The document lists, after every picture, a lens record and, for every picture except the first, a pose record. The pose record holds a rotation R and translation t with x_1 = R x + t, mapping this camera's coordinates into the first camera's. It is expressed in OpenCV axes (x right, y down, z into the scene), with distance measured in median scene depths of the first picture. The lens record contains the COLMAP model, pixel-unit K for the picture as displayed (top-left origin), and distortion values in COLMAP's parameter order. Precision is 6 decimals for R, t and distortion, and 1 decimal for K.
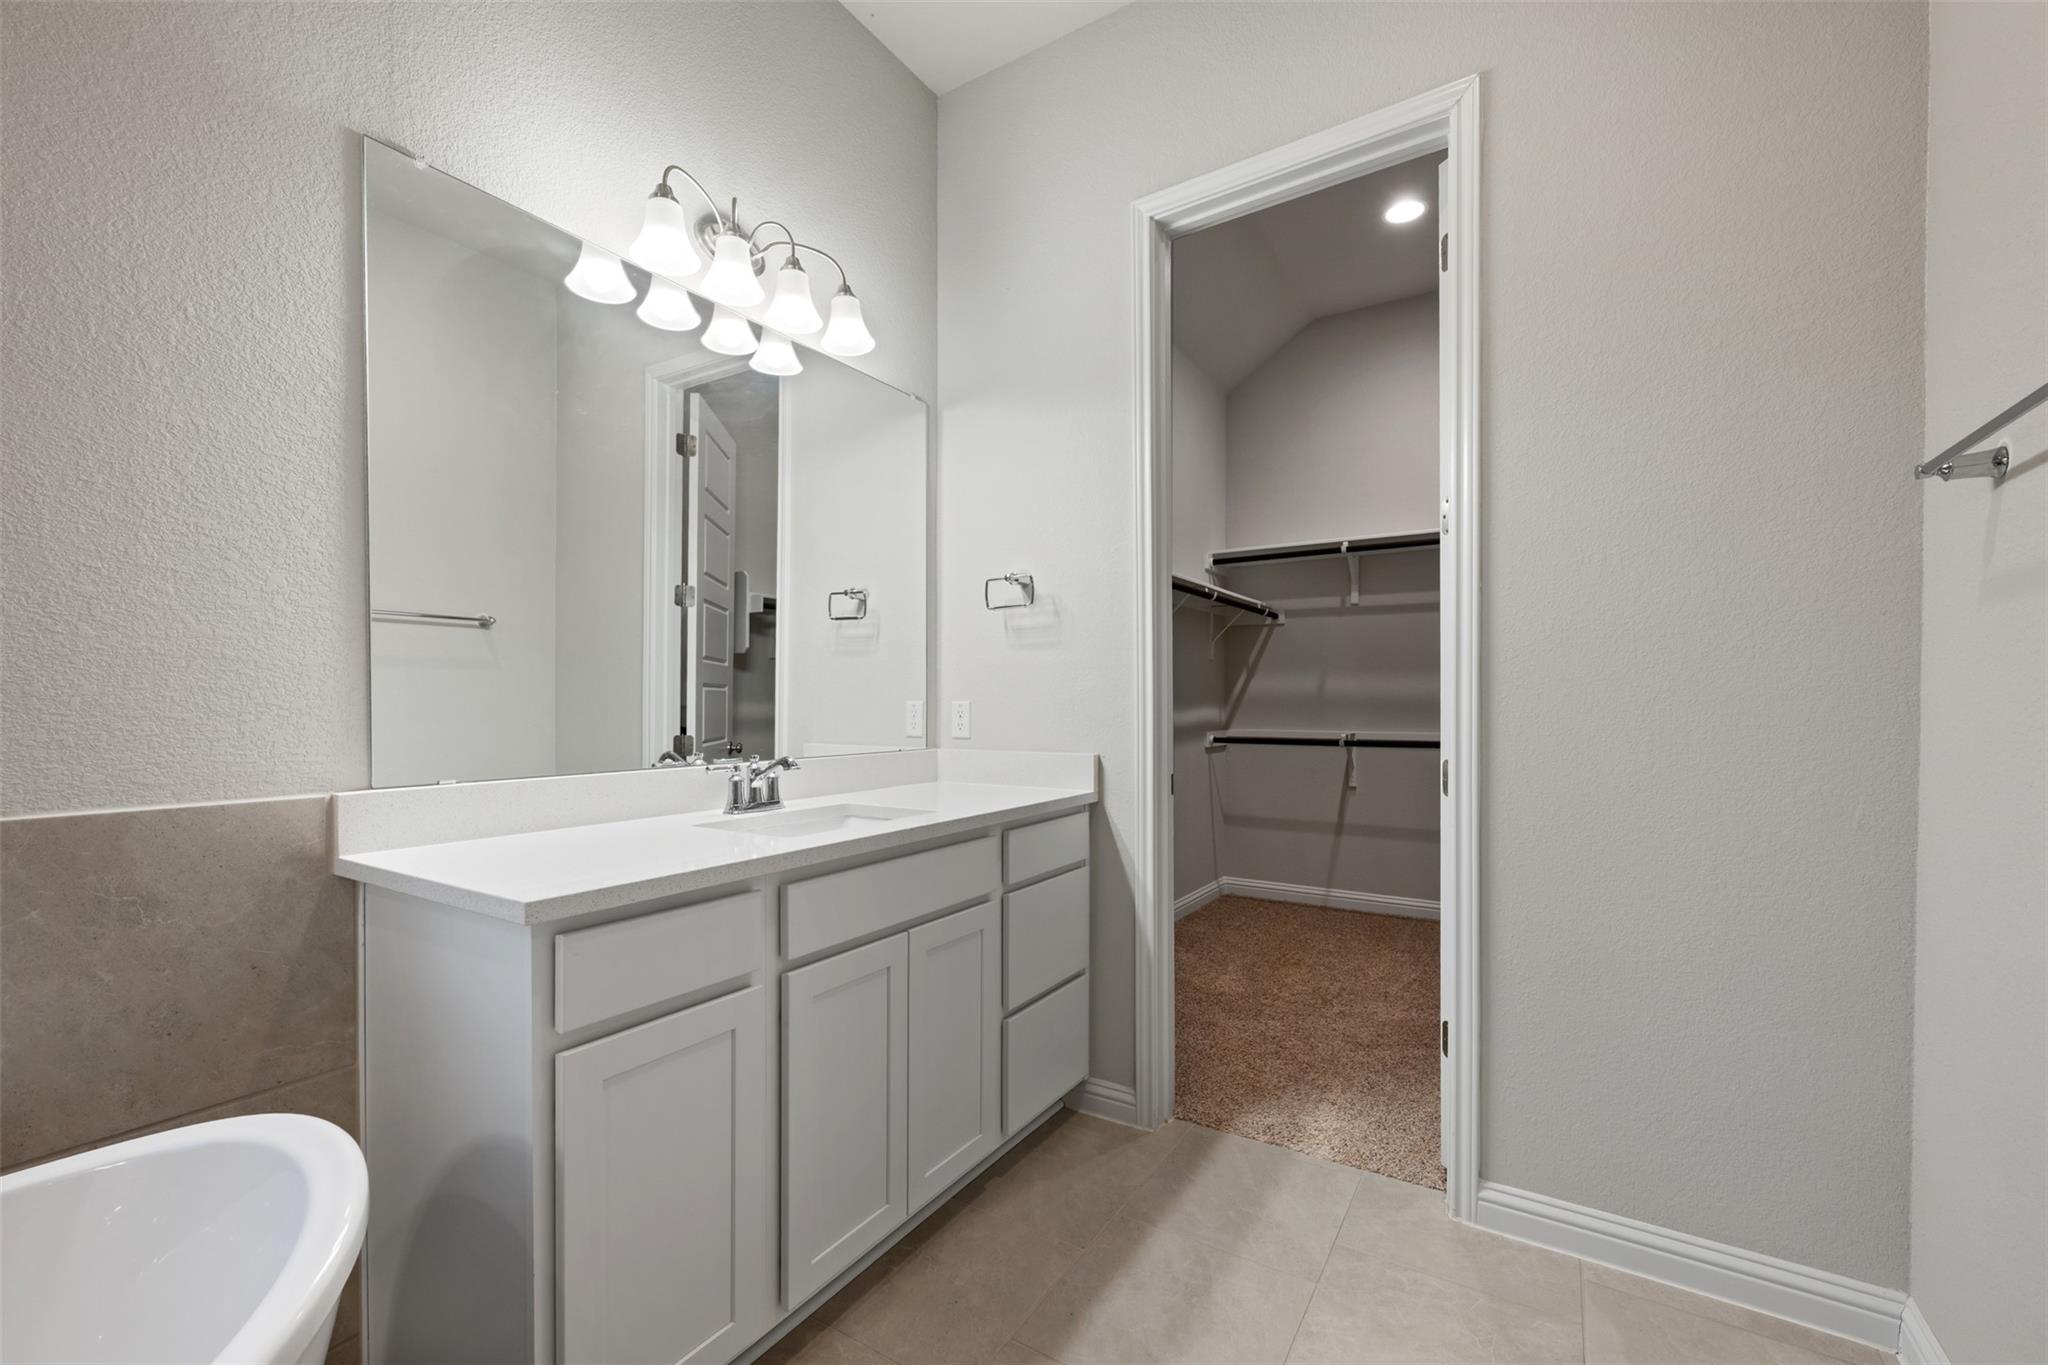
lens RADIAL K [[816.7, 0, 1018.4], [0, 816.7, 684.7], [0, 0, 1]] dist [0.000569, -0.000887]
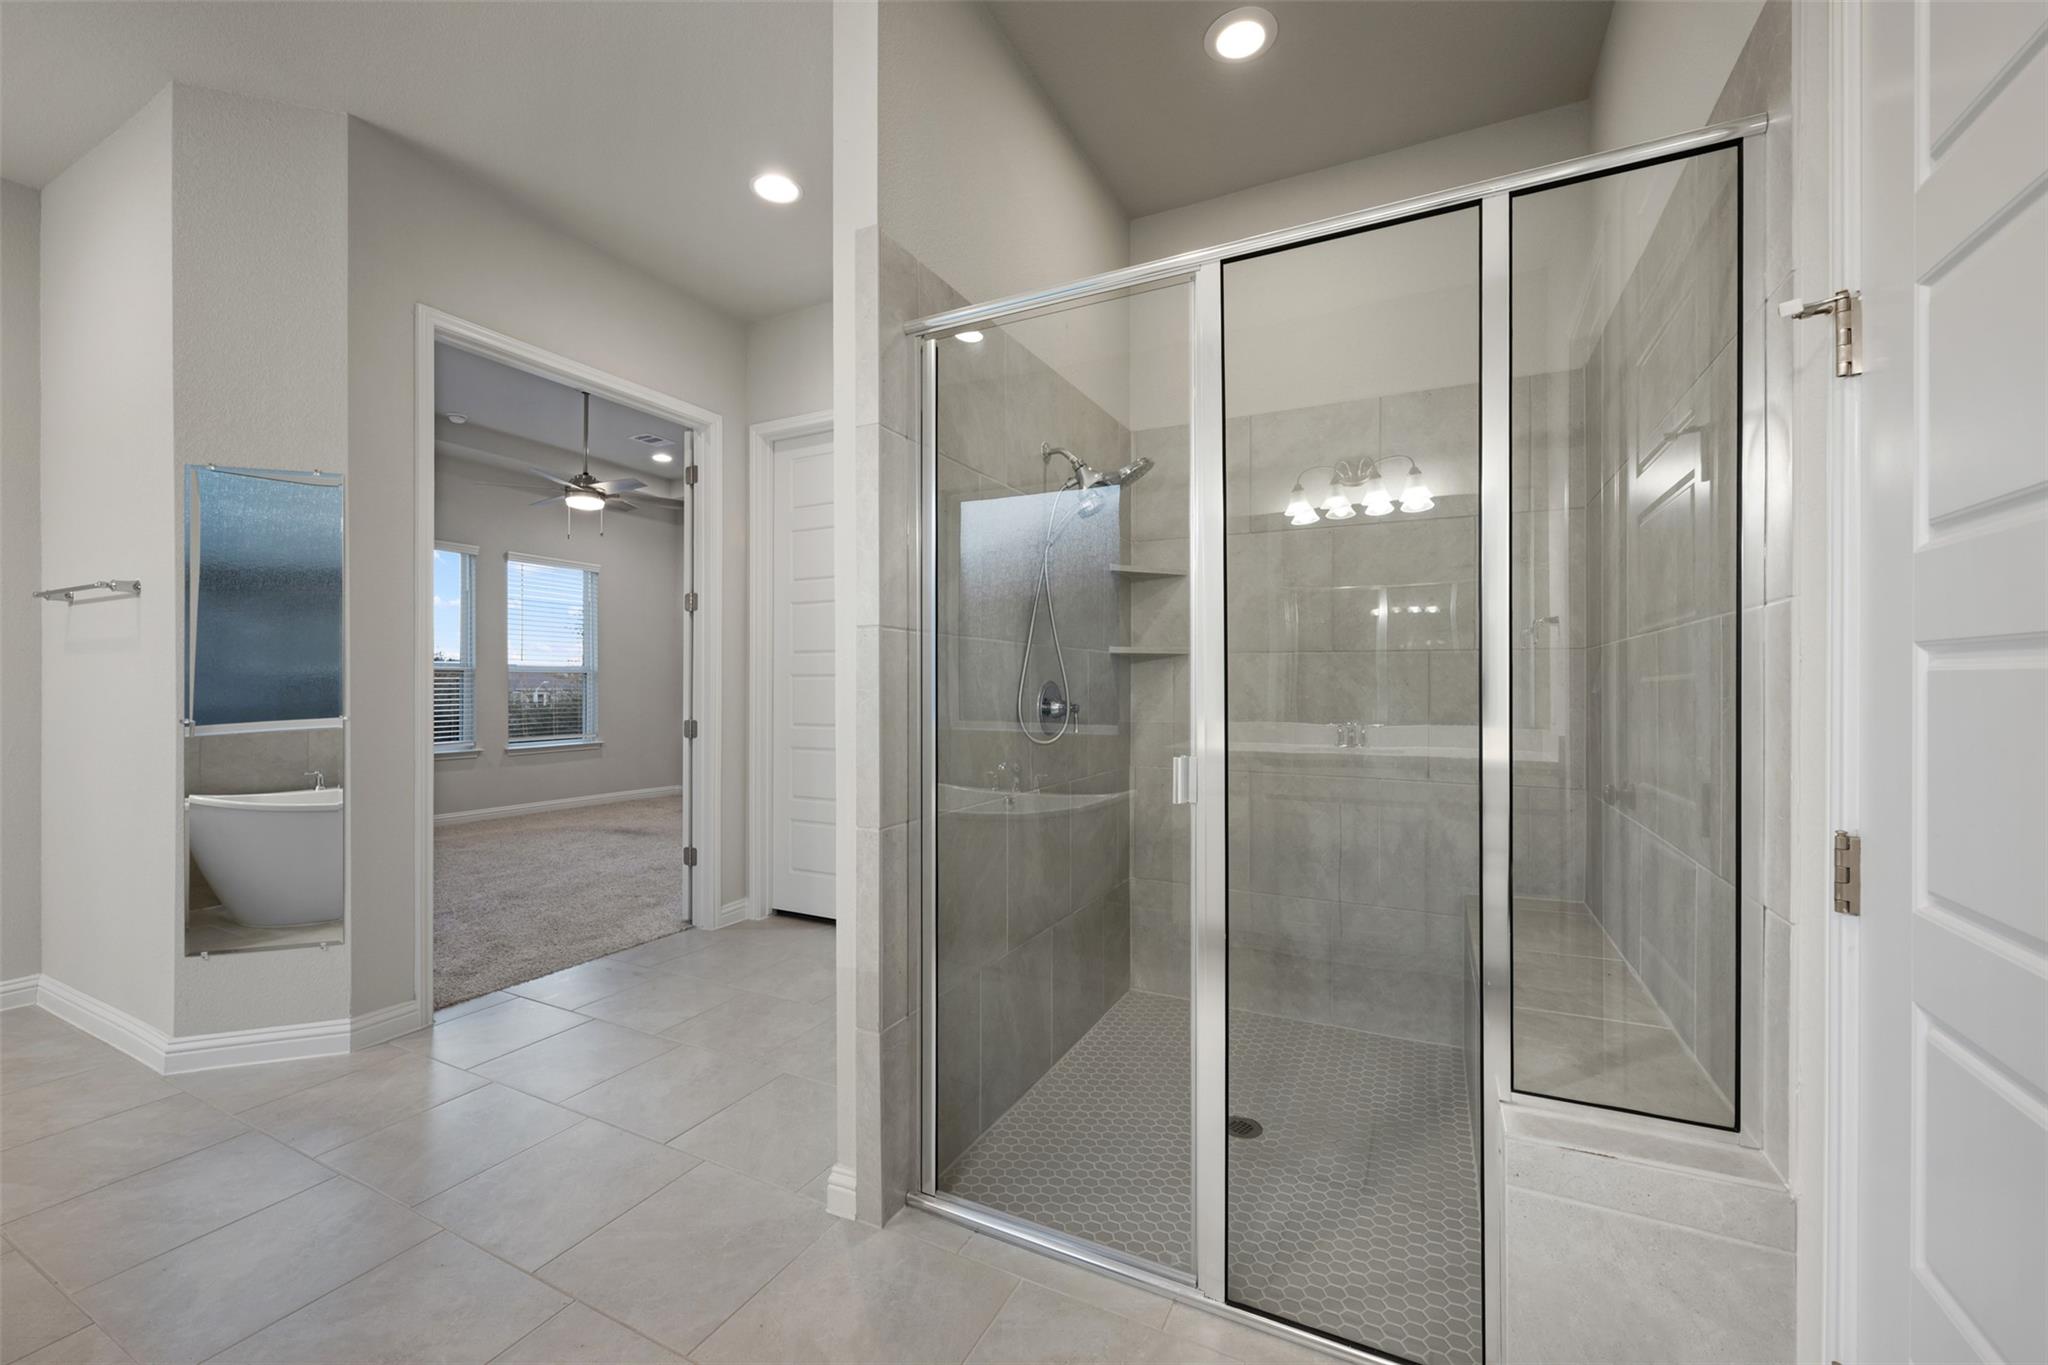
lens RADIAL K [[816.7, 0, 1024.6], [0, 816.7, 687.2], [0, 0, 1]] dist [0.000569, -0.000887]
pose [[-0.131618, -0.004669, 0.991290, -1.657029], [0.008693, 0.999945, 0.005864, 0.021094], [-0.991262, 0.009389, -0.131570, -1.559052]]
